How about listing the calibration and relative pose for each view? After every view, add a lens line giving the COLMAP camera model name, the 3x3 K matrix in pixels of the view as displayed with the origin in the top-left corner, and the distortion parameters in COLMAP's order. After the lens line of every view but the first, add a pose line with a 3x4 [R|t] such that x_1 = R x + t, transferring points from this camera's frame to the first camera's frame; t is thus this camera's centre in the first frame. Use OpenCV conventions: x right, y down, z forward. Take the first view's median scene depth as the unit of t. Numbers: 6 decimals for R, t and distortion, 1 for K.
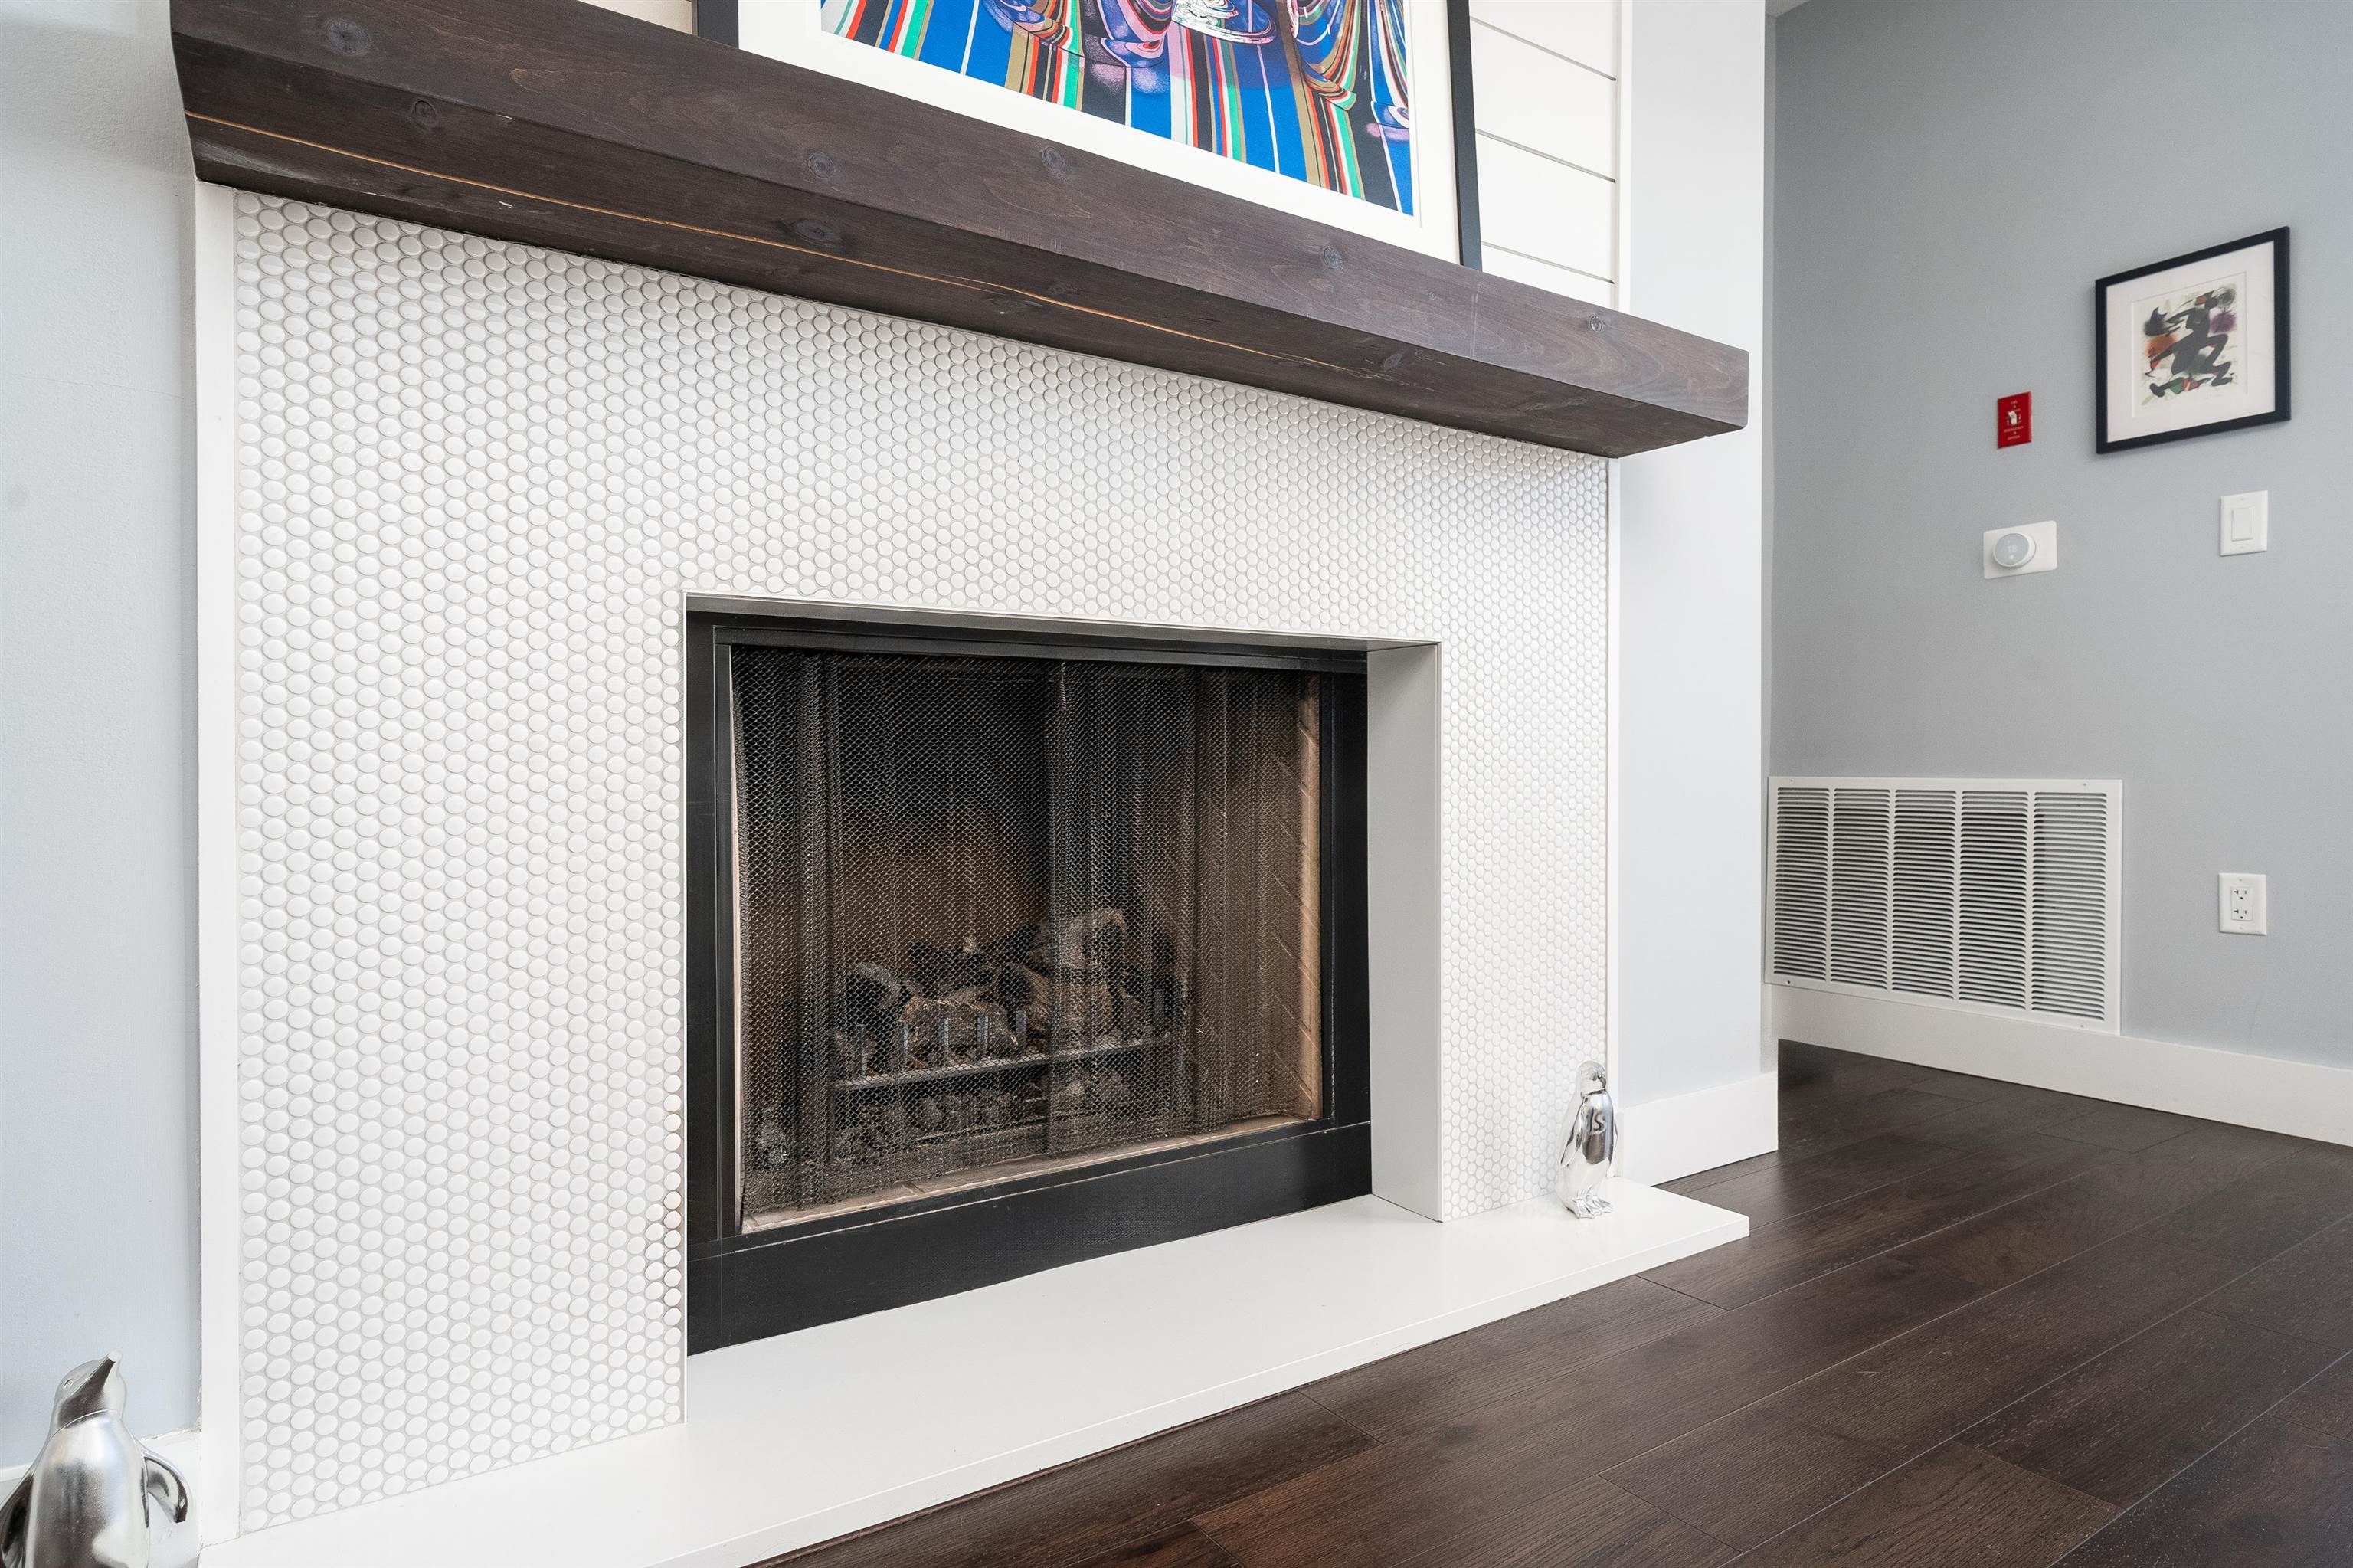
lens RADIAL K [[1312.3, 0, 1199.9], [0, 1312.3, 793.1], [0, 0, 1]] dist [0.002088, 0.001182]
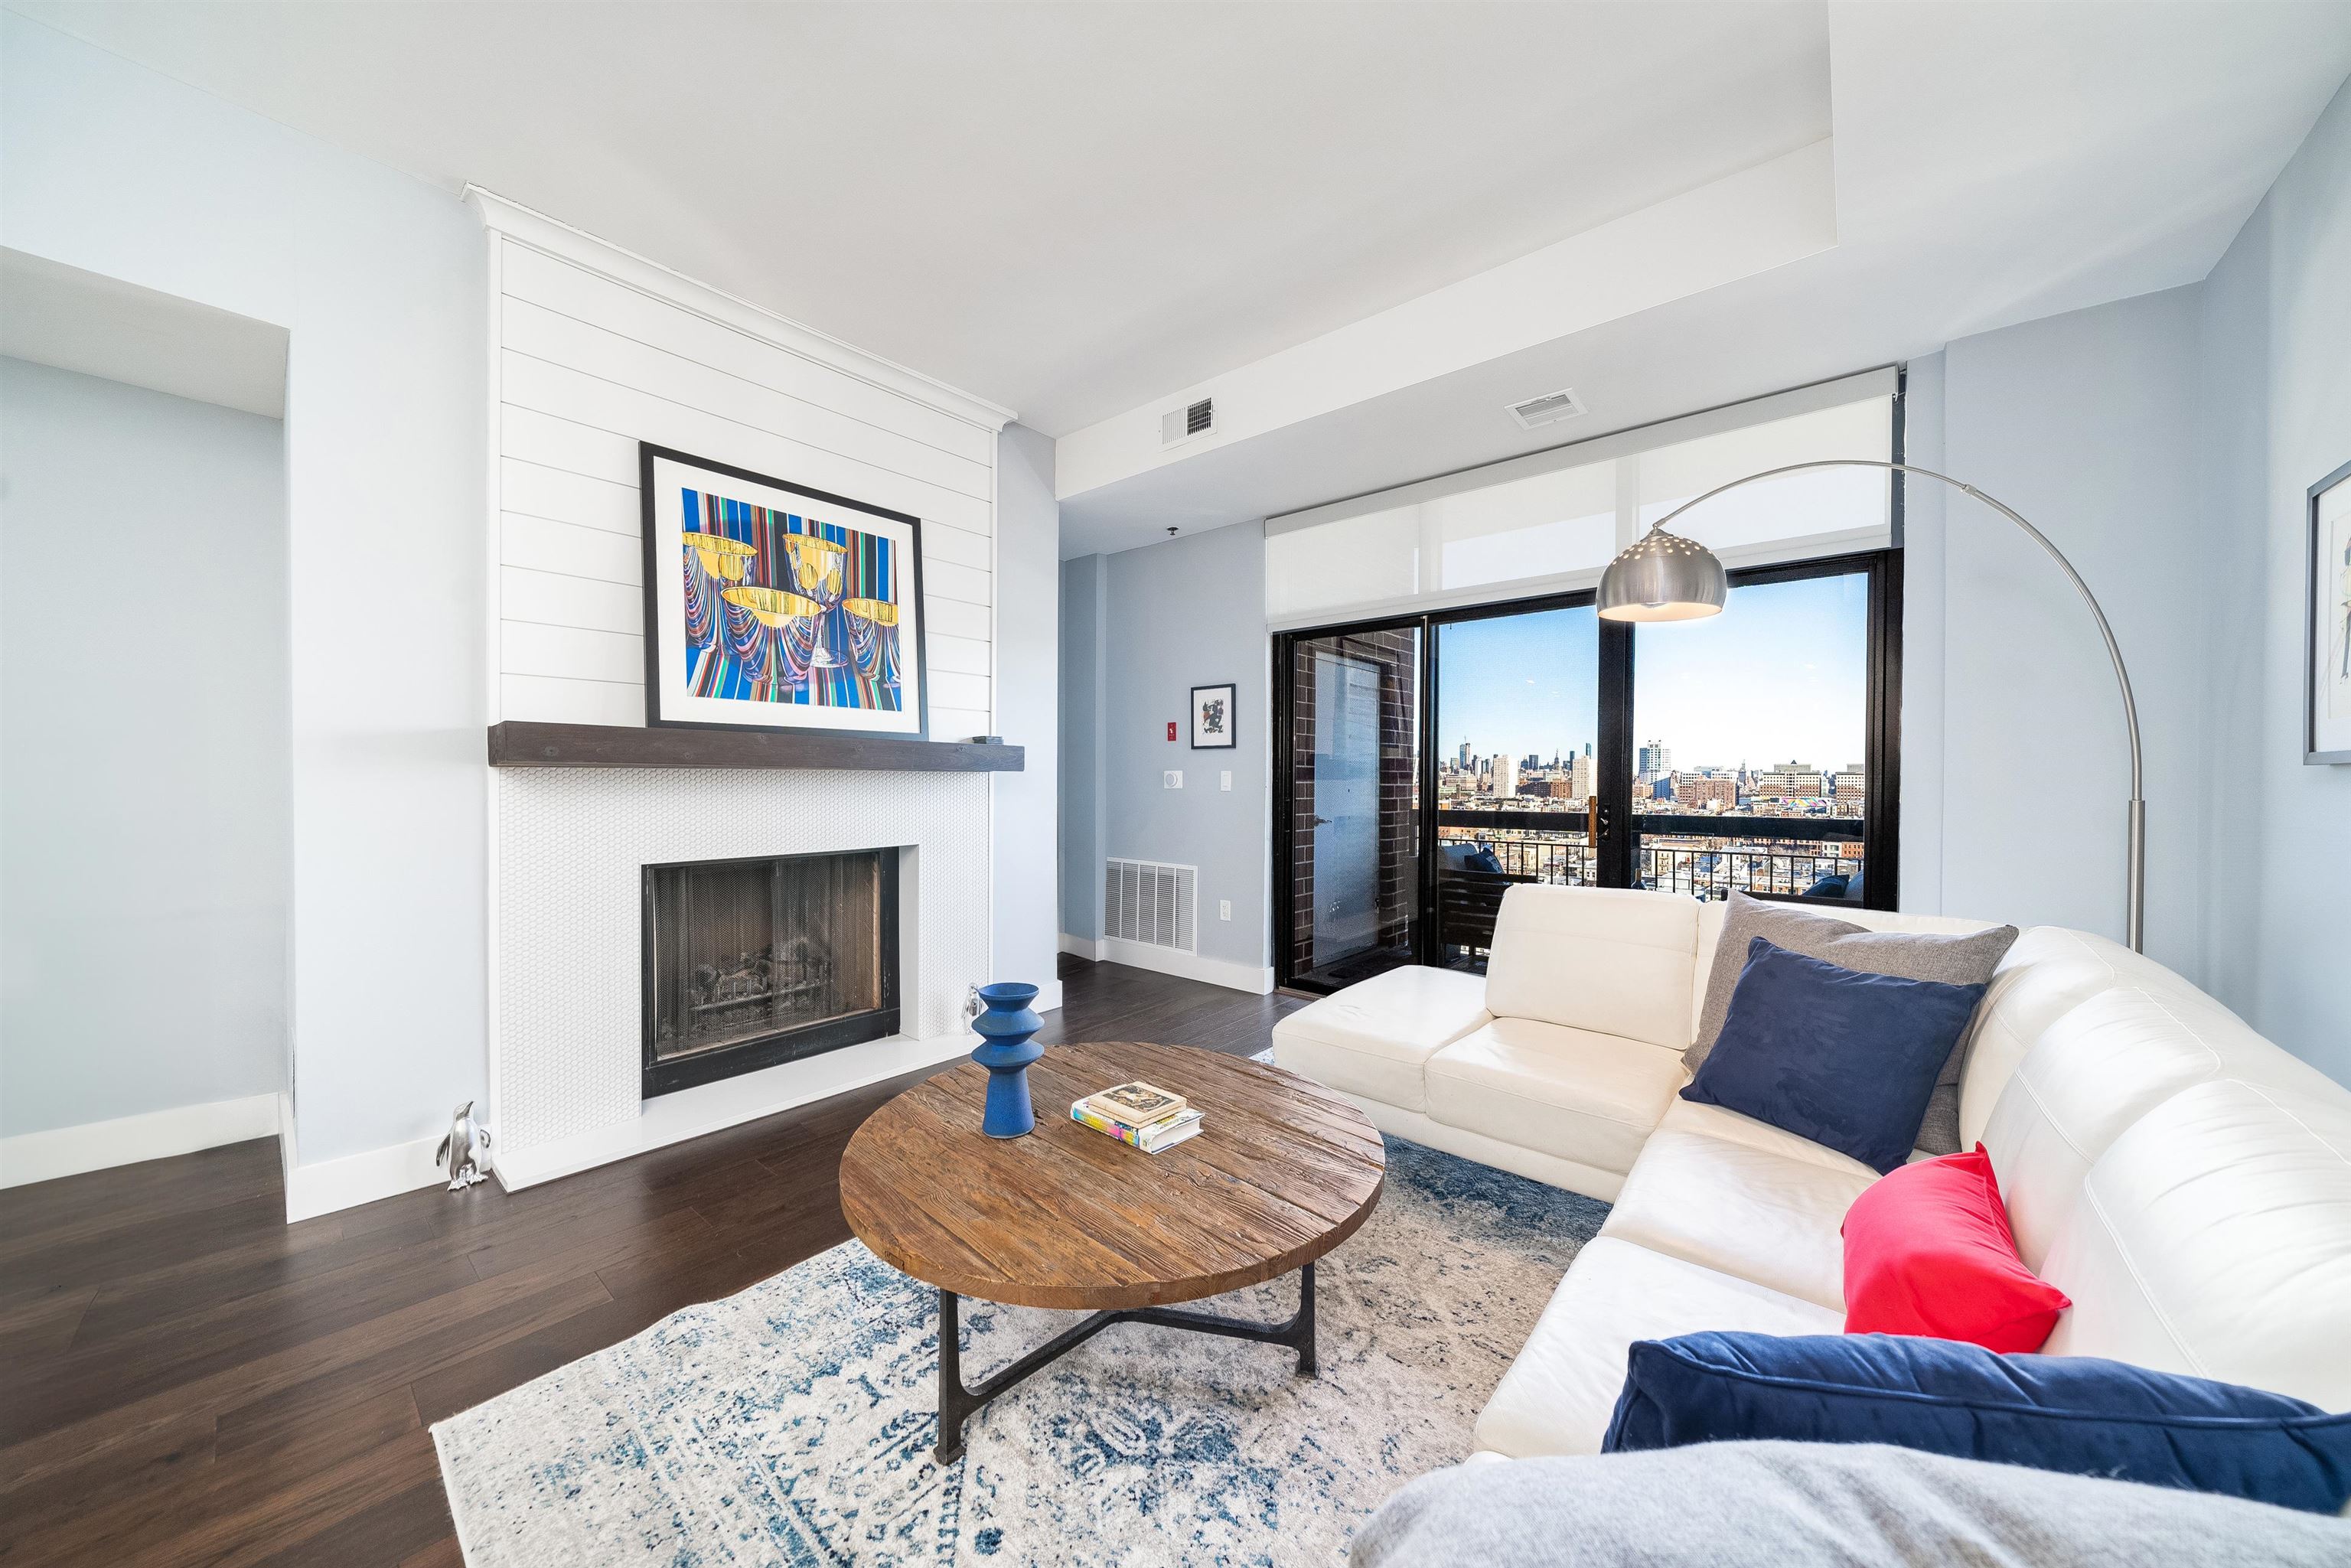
lens RADIAL K [[837.4, 0, 1189.7], [0, 837.4, 780.7], [0, 0, 1]] dist [-0.009983, 0.001571]
pose [[0.961809, -0.002600, 0.273710, 0.260816], [0.005102, 0.999951, -0.008429, -0.244839], [-0.273675, 0.009504, 0.961775, -1.008387]]
